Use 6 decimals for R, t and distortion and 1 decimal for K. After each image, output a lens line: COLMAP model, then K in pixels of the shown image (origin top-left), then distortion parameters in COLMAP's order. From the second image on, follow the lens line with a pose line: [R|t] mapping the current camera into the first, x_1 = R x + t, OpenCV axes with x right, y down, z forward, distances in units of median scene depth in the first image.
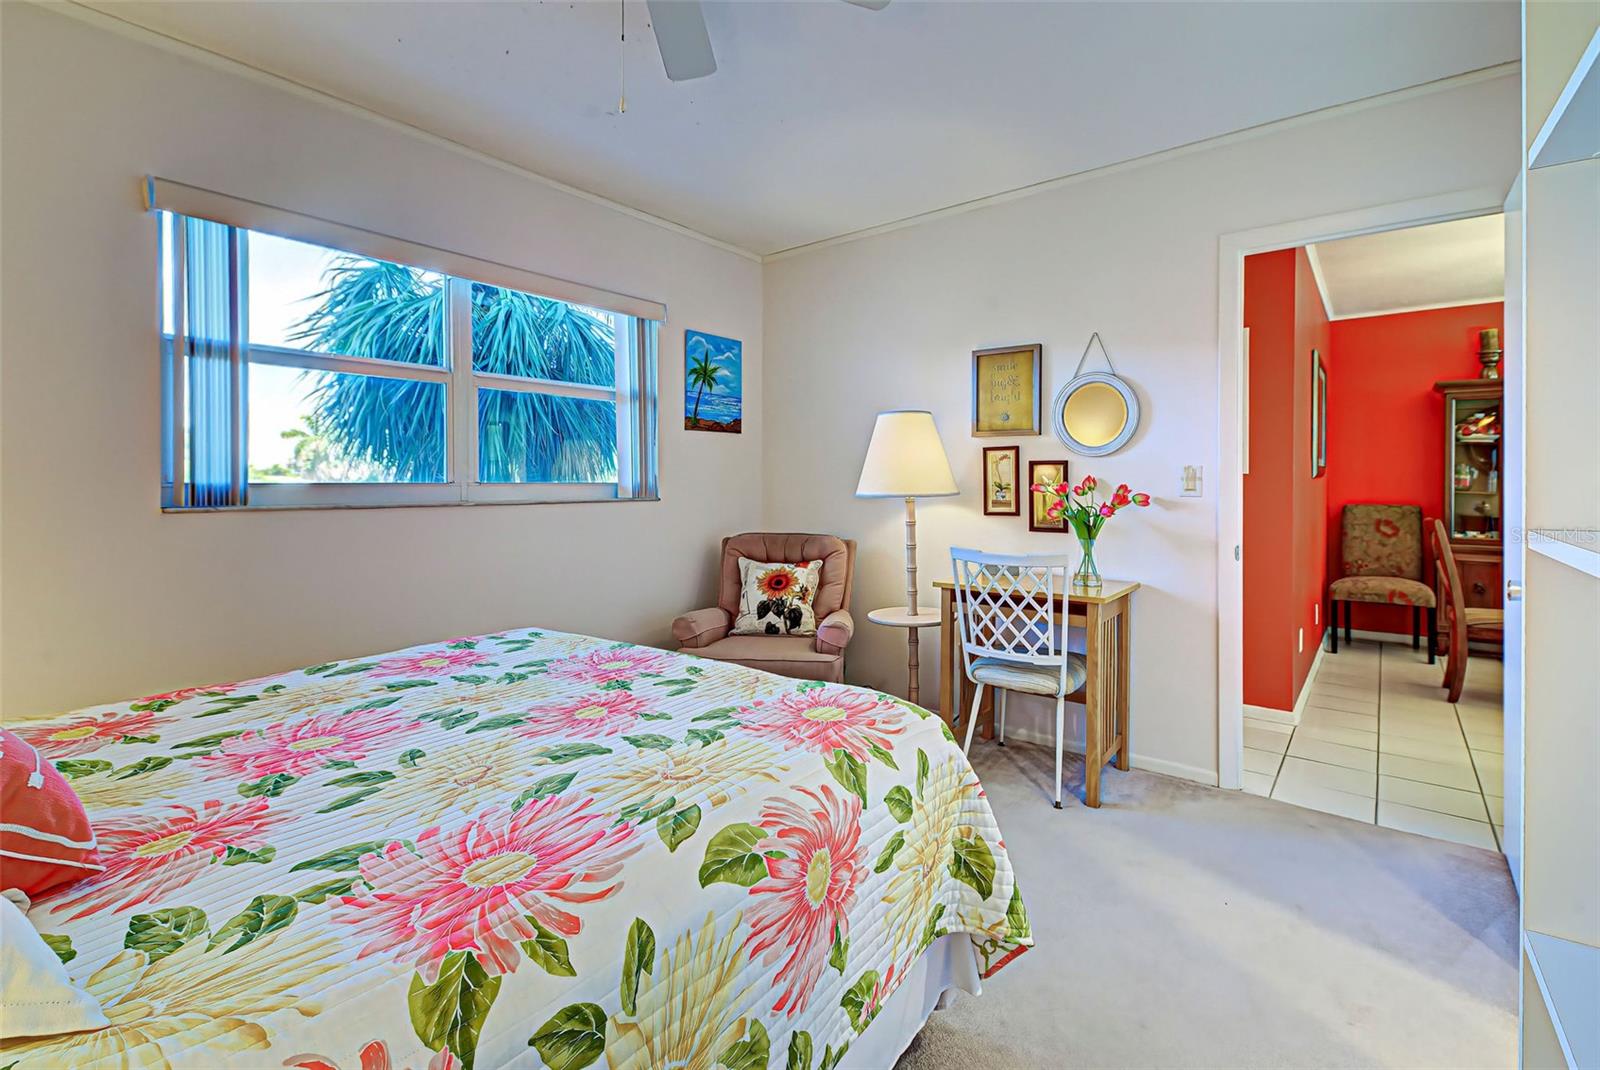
lens RADIAL K [[755.2, 0, 796.6], [0, 755.2, 493.8], [0, 0, 1]] dist [0.009571, -0.003332]
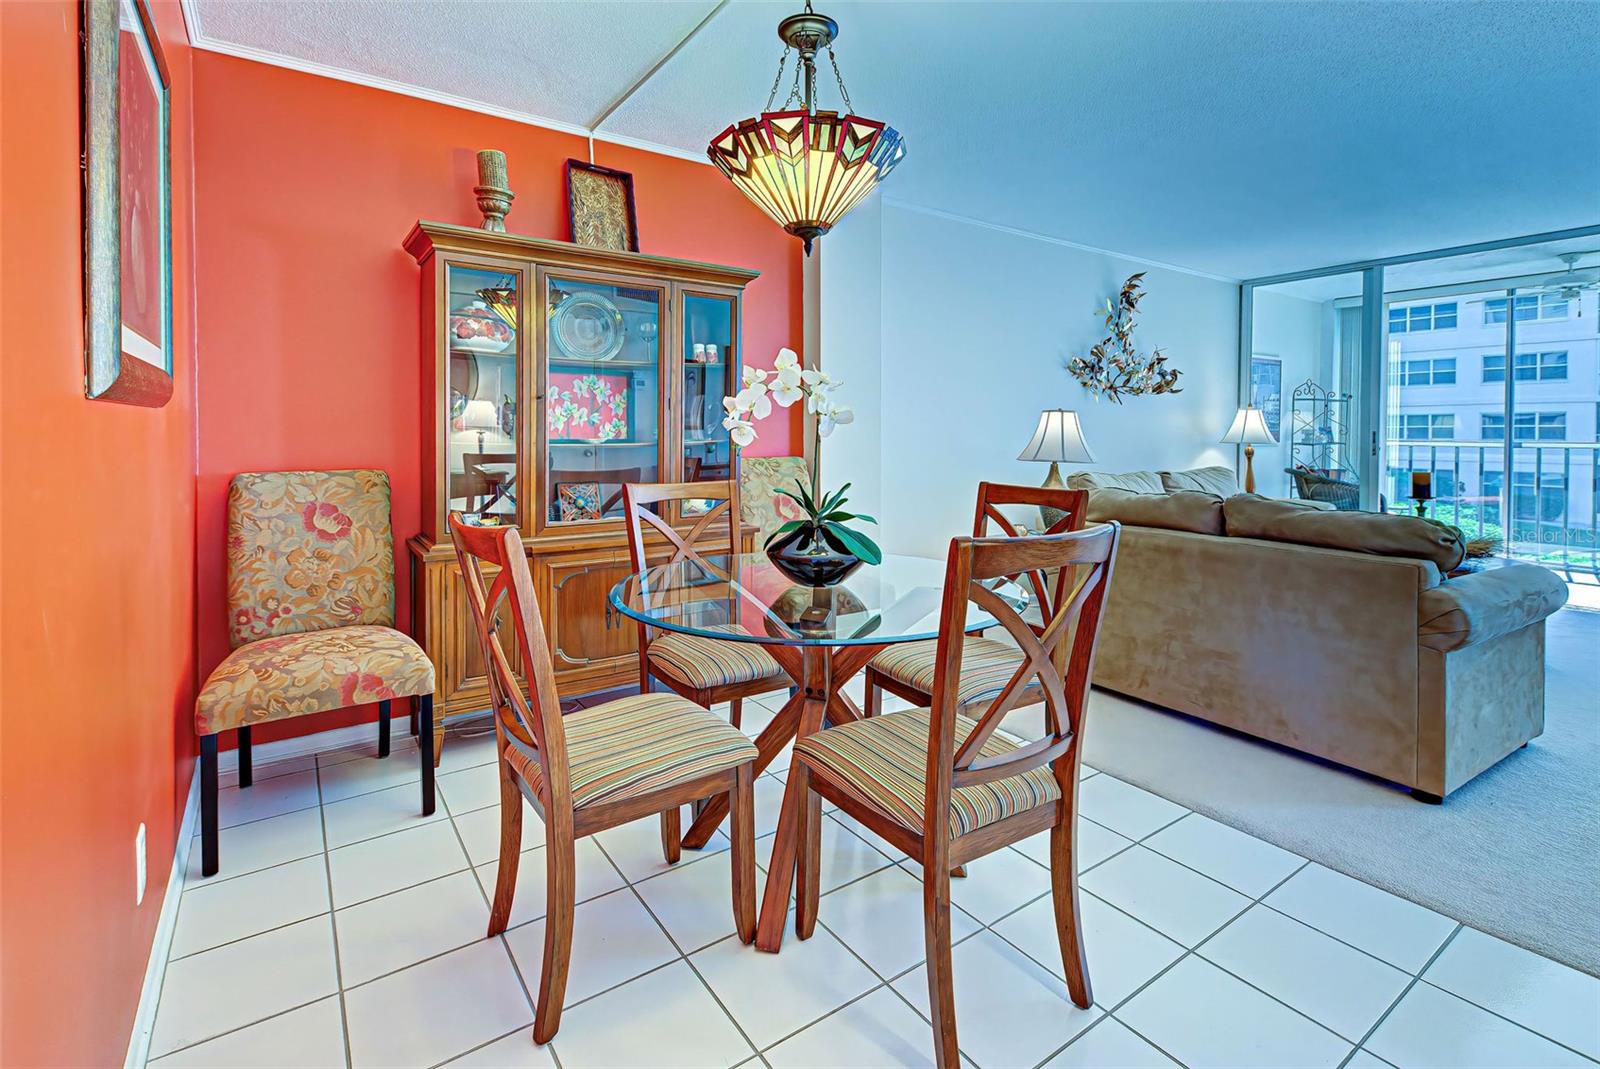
lens RADIAL K [[755.2, 0, 814.2], [0, 755.2, 440.0], [0, 0, 1]] dist [0.009571, -0.003332]
pose [[0.297647, -0.004802, 0.954664, 0.660338], [0.016086, 0.999871, 0.000014, -0.000191], [-0.954541, 0.015352, 0.297686, 0.899442]]
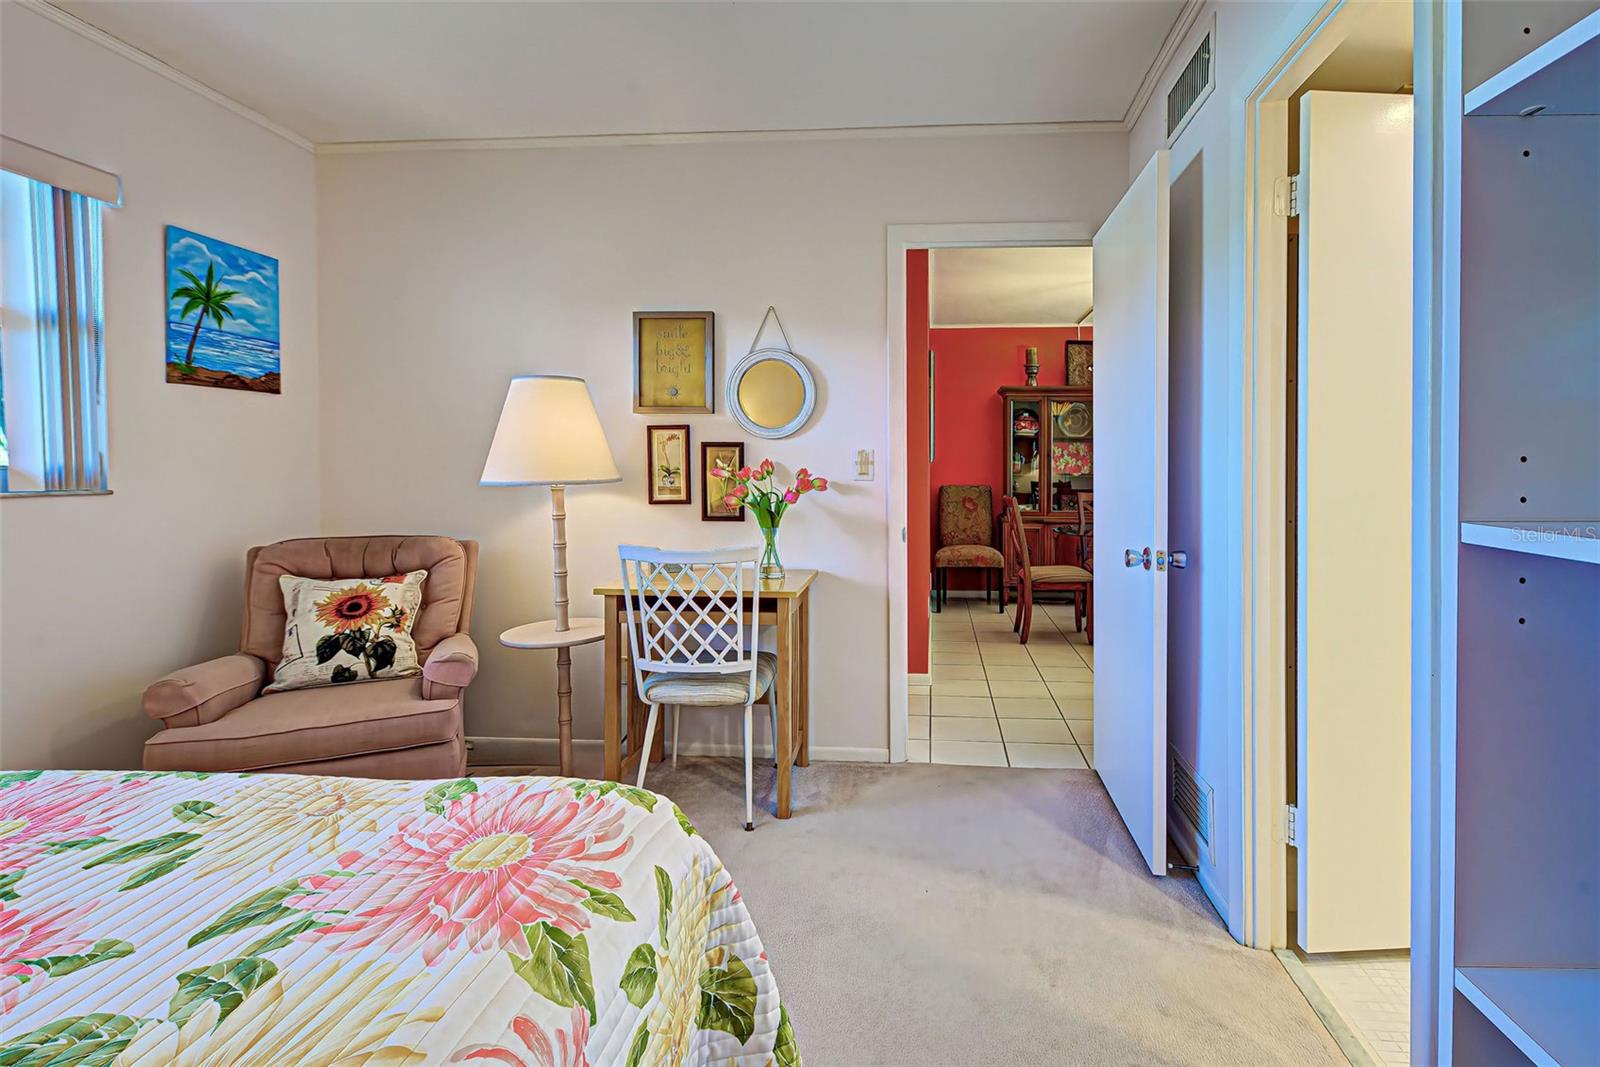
lens RADIAL K [[755.2, 0, 900.9], [0, 755.2, 486.2], [0, 0, 1]] dist [0.009571, -0.003332]
pose [[0.814971, -0.013140, 0.579353, -0.016771], [0.006368, 0.999886, 0.013720, -0.002107], [-0.579467, -0.007492, 0.814961, 0.126785]]
